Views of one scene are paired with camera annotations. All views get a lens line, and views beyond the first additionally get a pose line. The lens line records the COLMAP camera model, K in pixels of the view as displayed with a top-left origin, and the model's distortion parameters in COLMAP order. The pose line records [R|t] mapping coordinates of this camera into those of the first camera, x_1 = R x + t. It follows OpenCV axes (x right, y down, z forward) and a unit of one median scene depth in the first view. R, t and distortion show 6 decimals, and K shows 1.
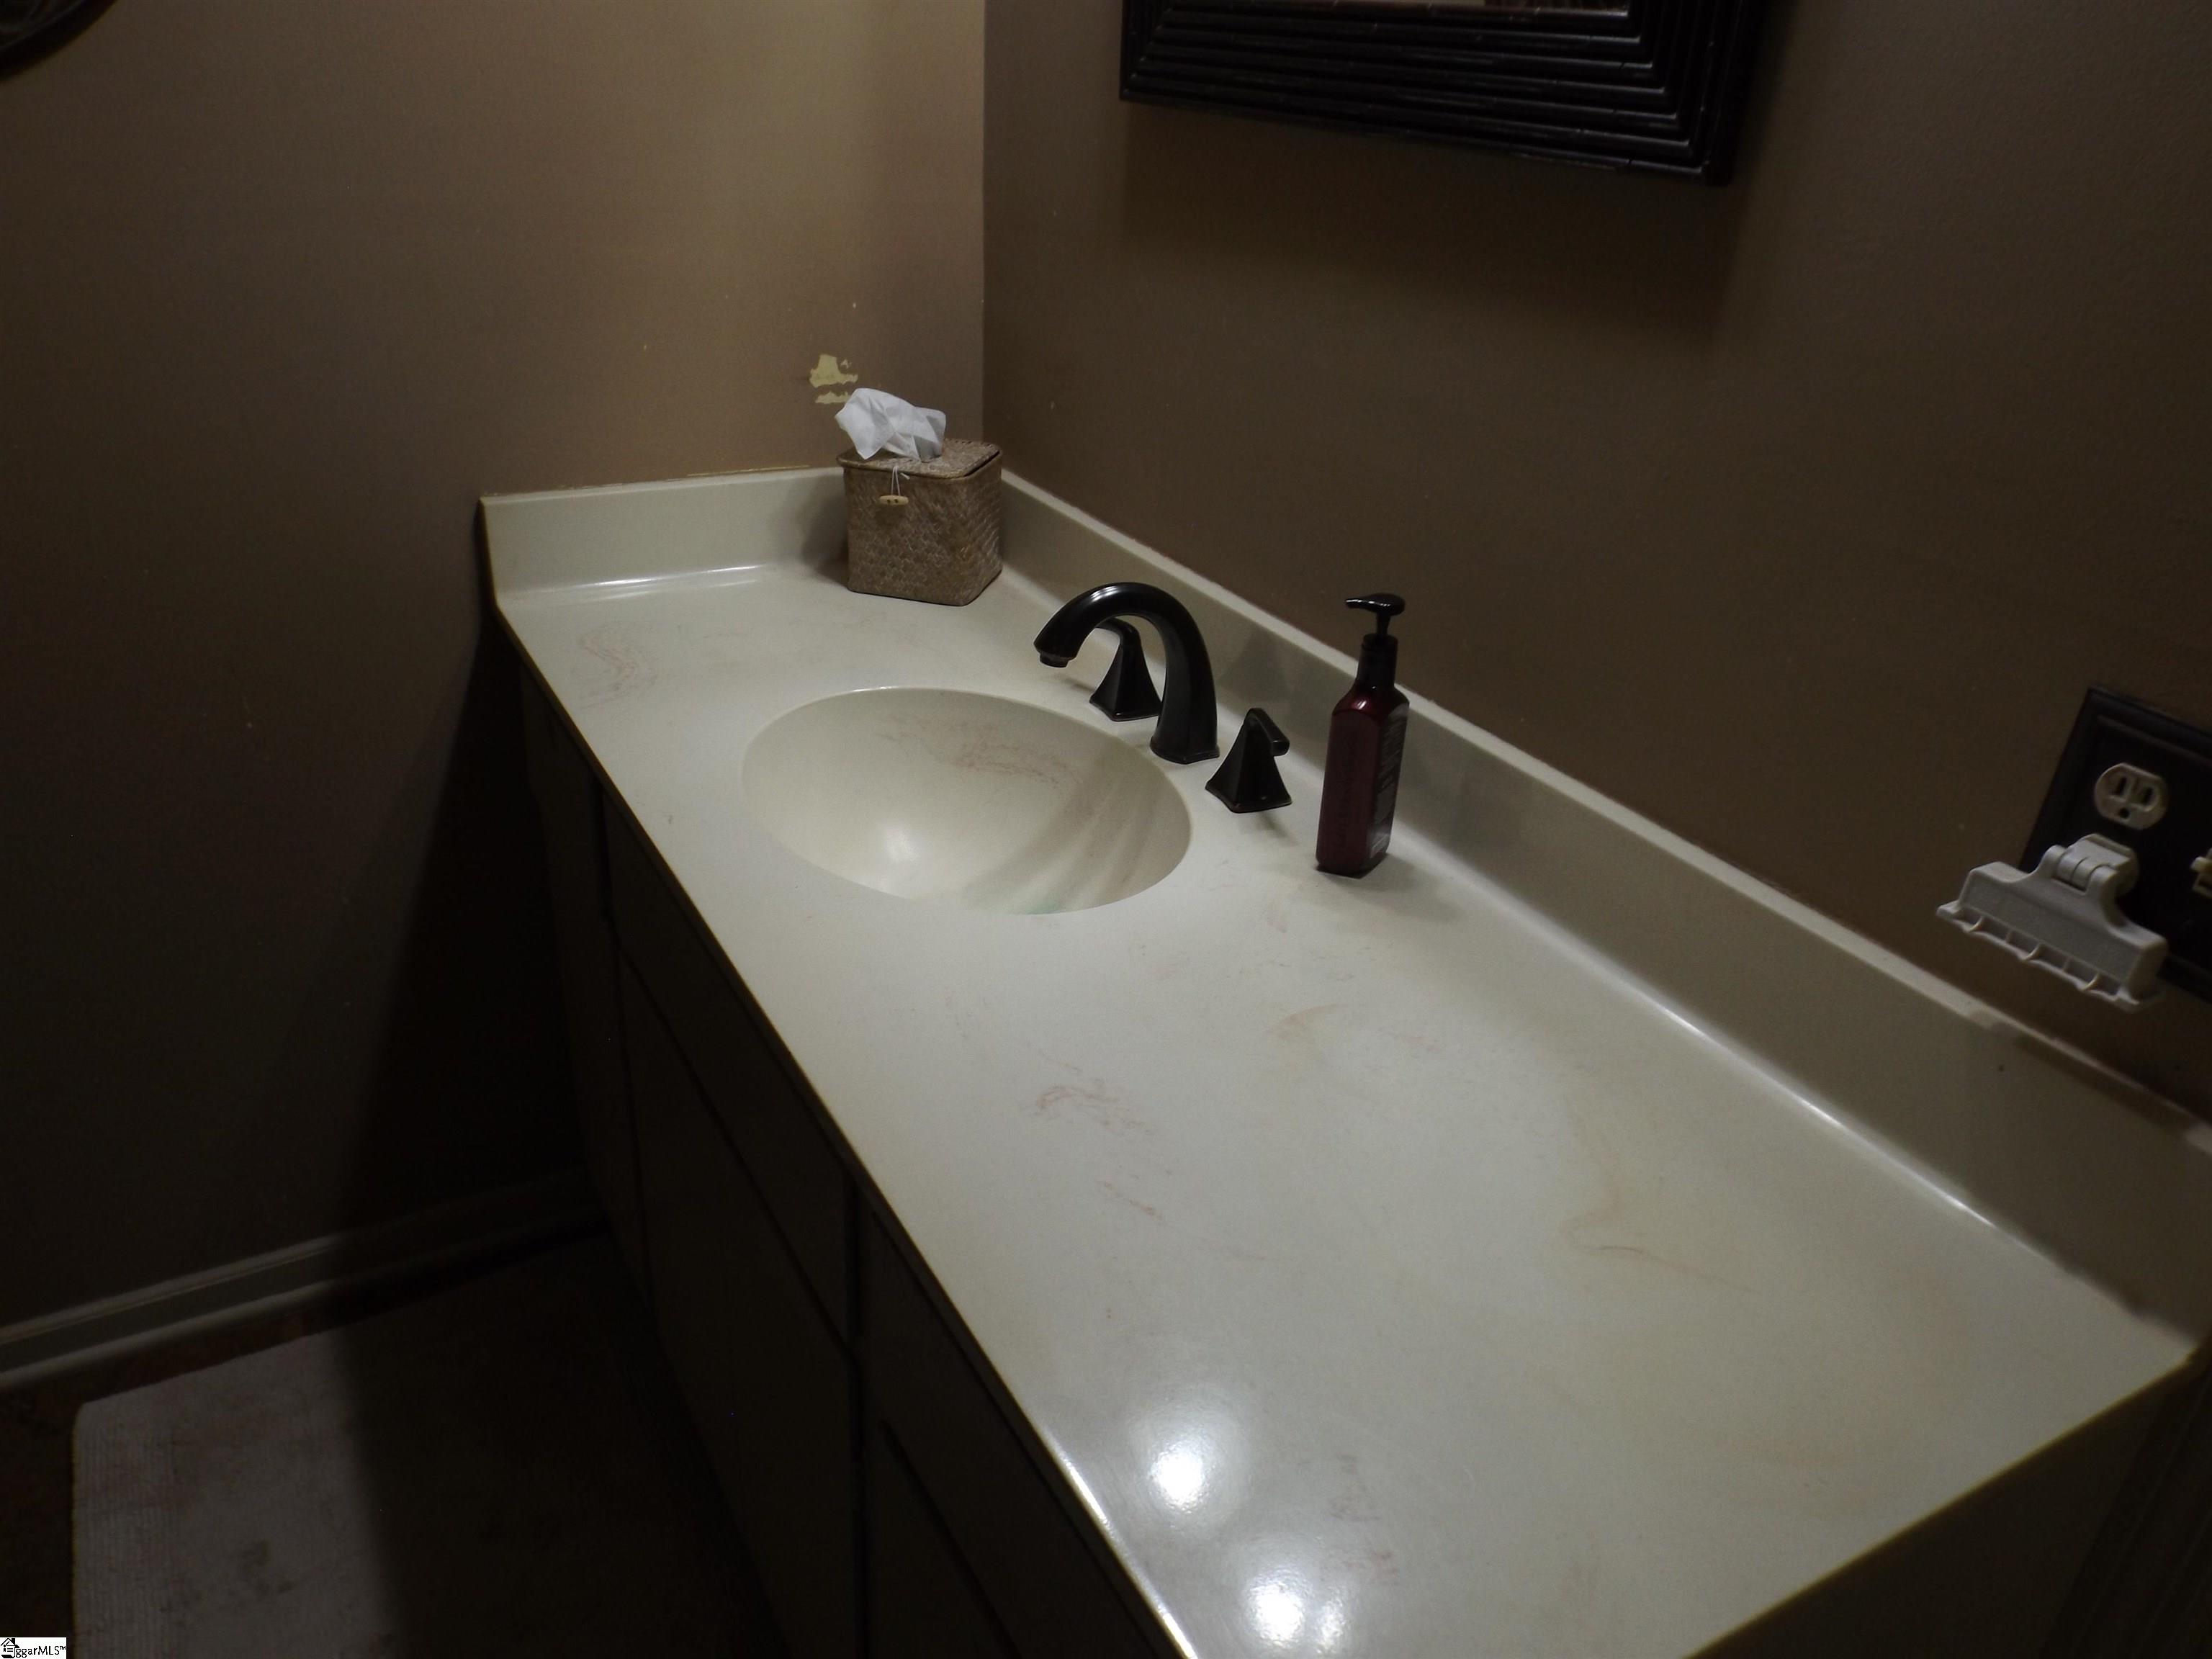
lens RADIAL K [[1629.3, 0, 1106.0], [0, 1629.3, 829.5], [0, 0, 1]] dist [0.006423, 0.002936]
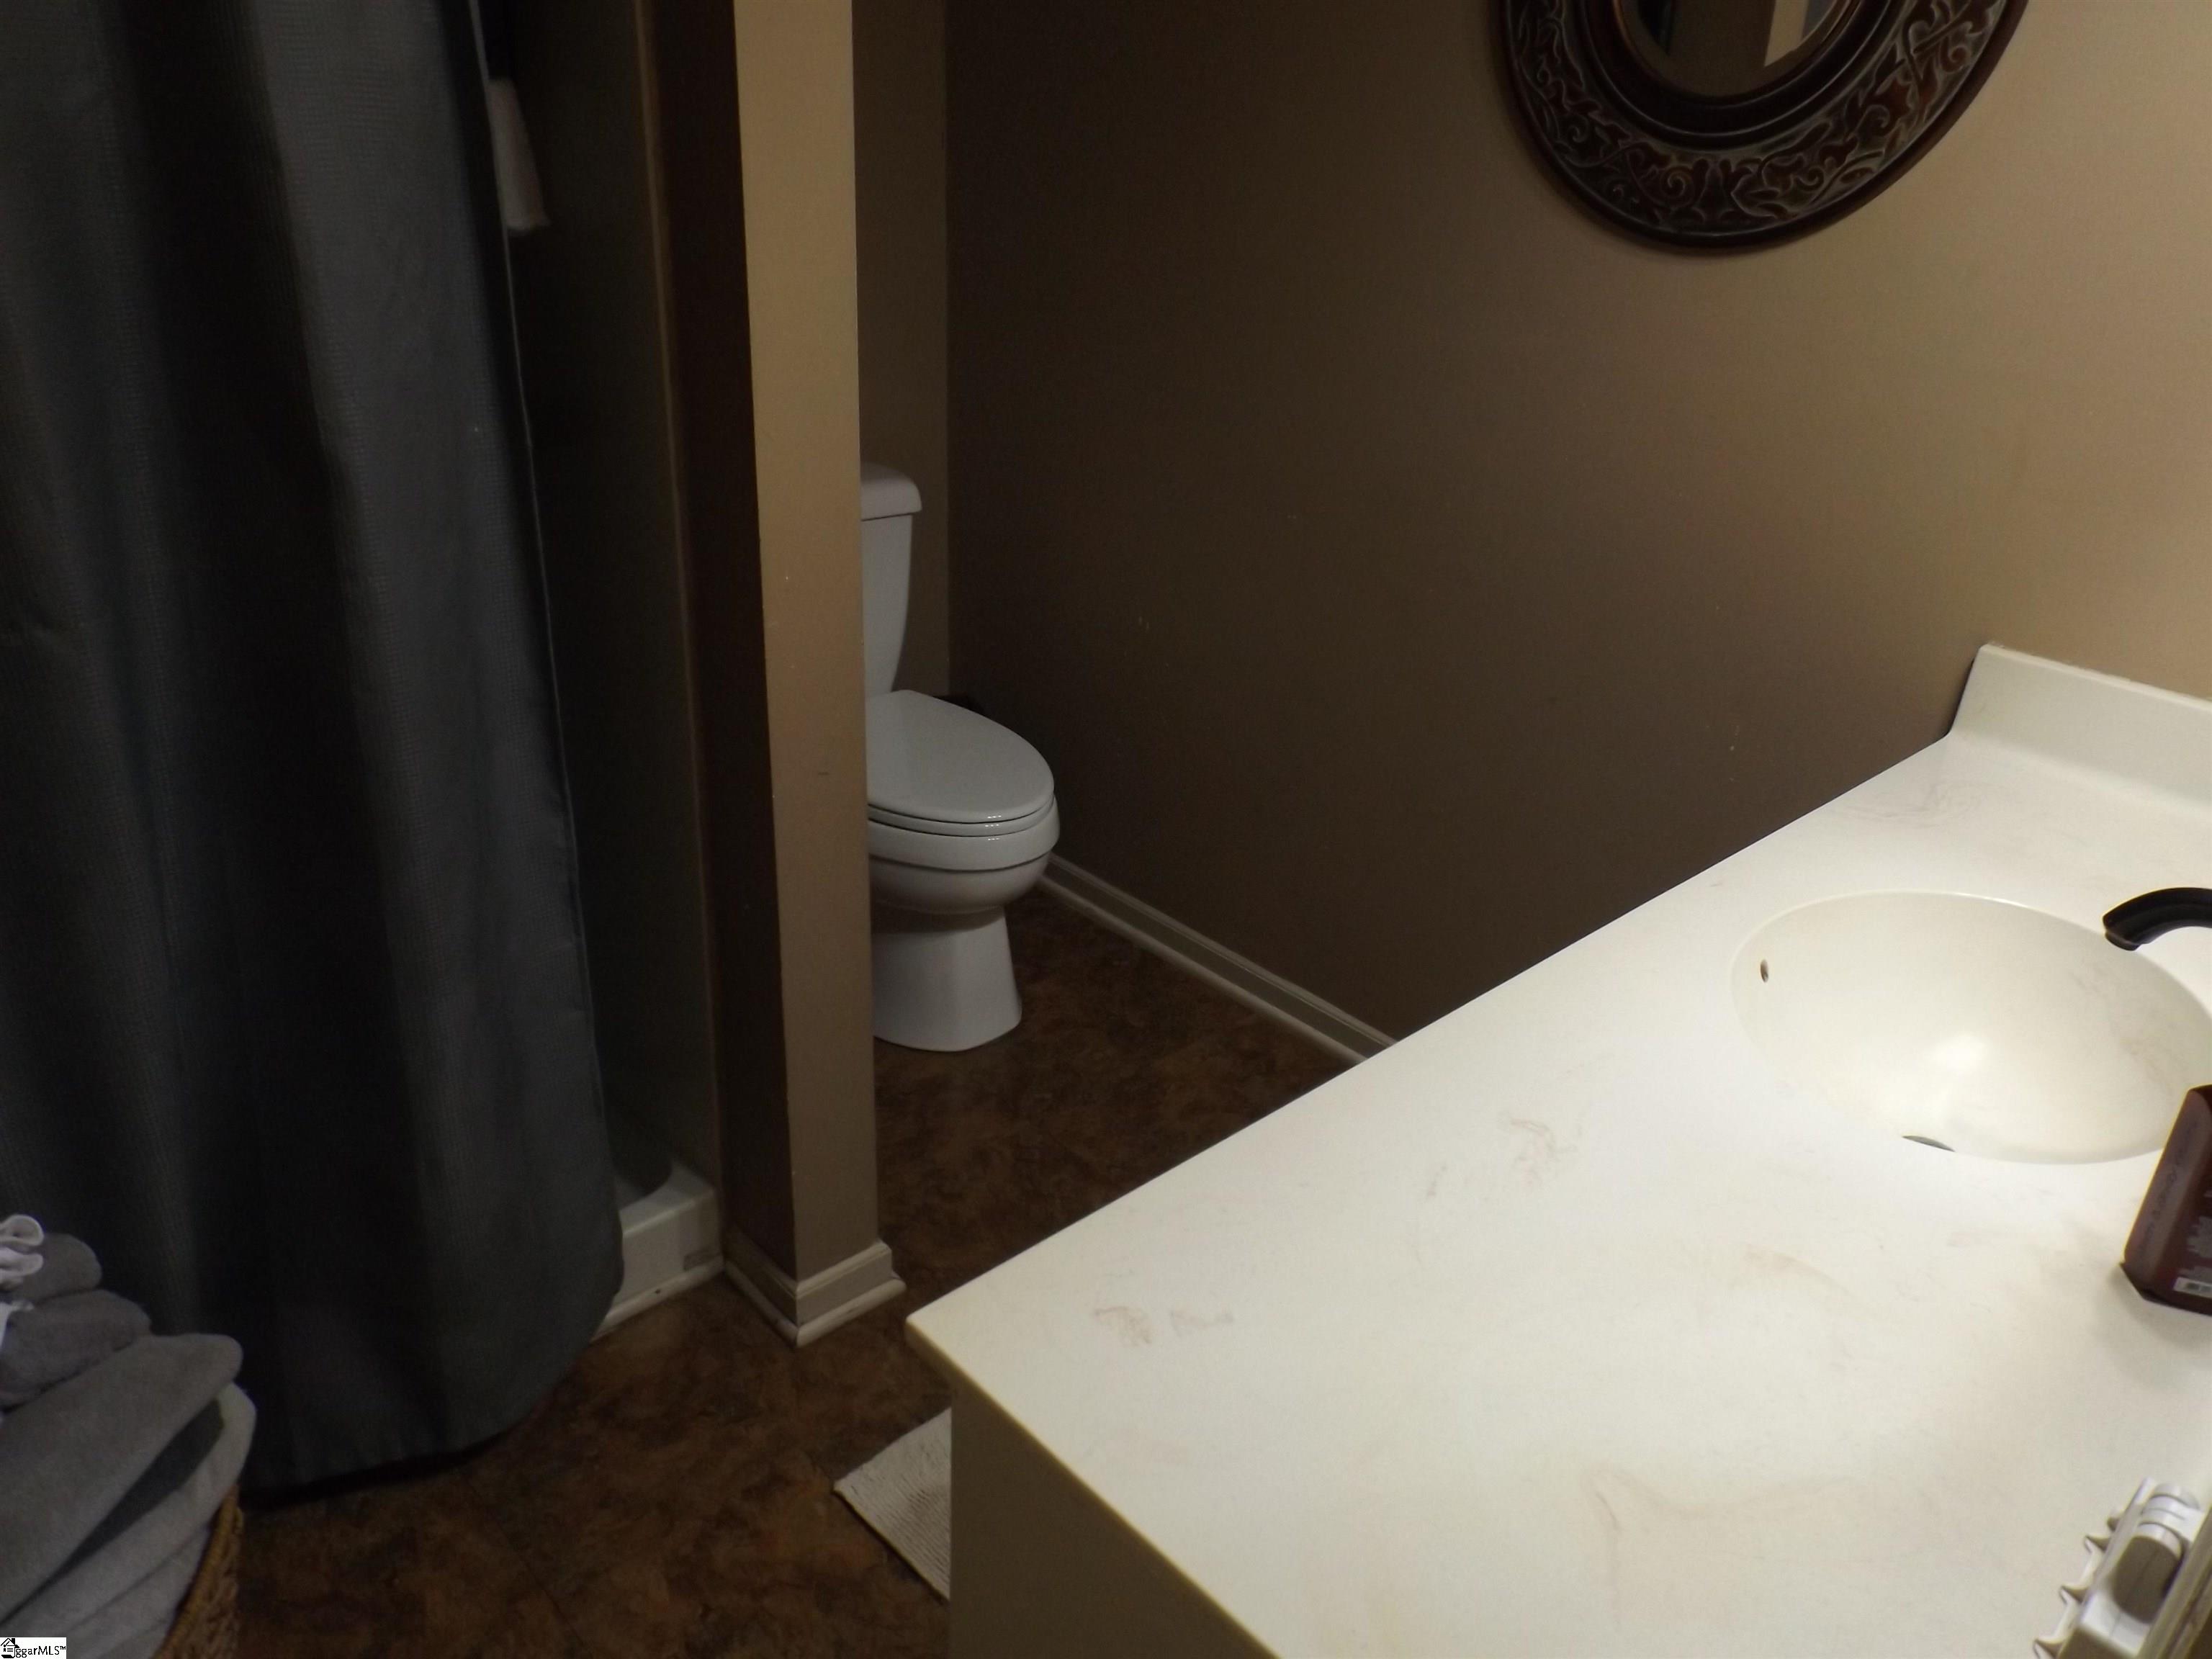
lens RADIAL K [[1629.3, 0, 1106.0], [0, 1629.3, 829.5], [0, 0, 1]] dist [0.006423, 0.002936]
pose [[0.284066, 0.392498, -0.874787, 0.516141], [-0.458578, 0.856869, 0.235546, -0.102475], [0.842029, 0.334247, 0.423399, 0.116485]]
